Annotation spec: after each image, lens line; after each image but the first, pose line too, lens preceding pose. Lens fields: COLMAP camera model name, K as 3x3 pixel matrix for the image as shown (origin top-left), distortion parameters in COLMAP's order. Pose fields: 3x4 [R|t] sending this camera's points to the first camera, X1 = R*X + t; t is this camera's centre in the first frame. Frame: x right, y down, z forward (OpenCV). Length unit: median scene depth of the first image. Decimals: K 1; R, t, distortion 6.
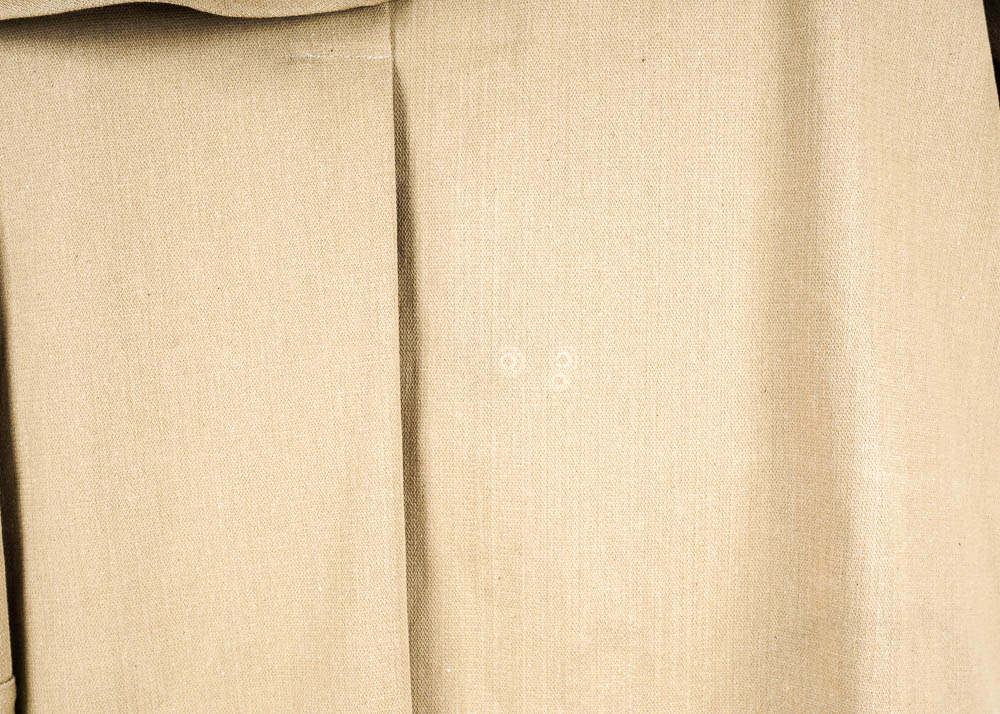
lens RADIAL K [[1439.6, 0, 498.7], [0, 1439.6, 358.7], [0, 0, 1]] dist [0.001804, 0.000000]
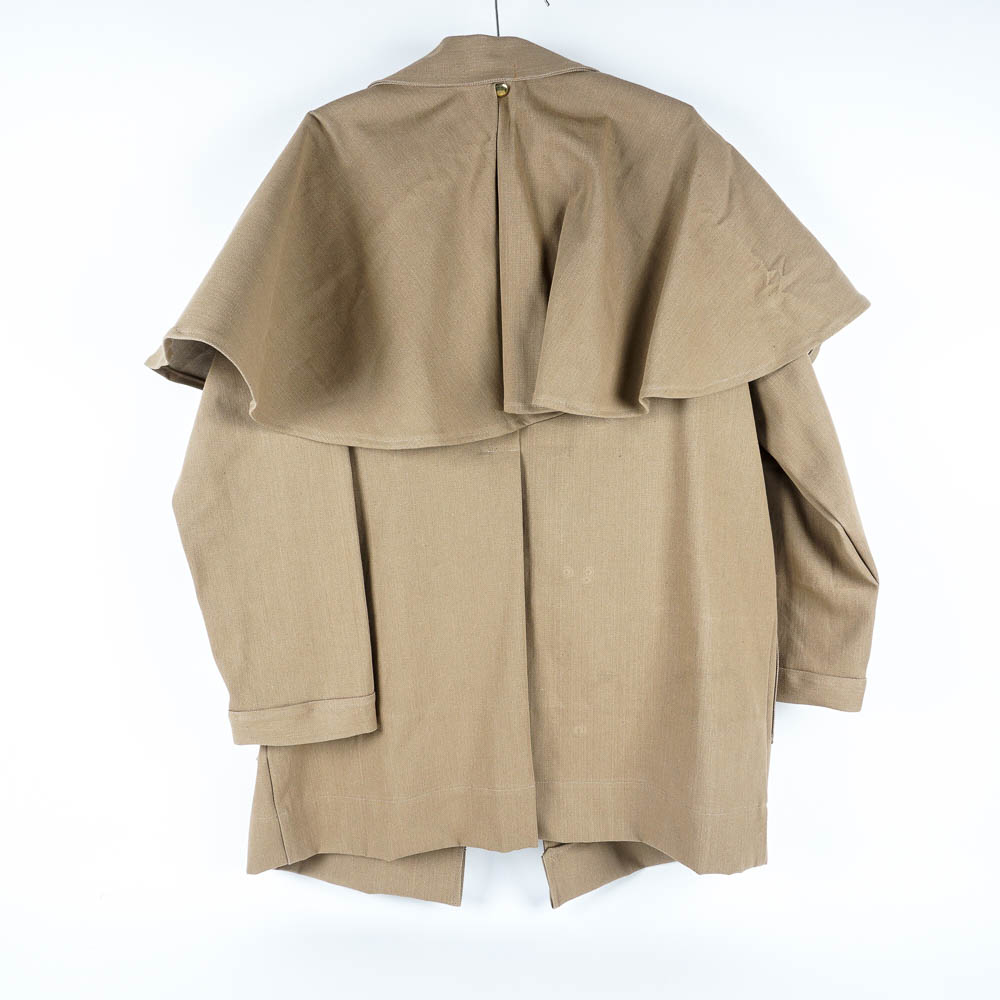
lens RADIAL K [[1051.4, 0, 496.1], [0, 1051.4, 497.9], [0, 0, 1]] dist [-0.006613, 0.000000]
pose [[0.999748, -0.002112, -0.022340, -0.076381], [0.003967, 0.996513, 0.083340, -0.283999], [0.022086, -0.083408, 0.996271, -0.852533]]
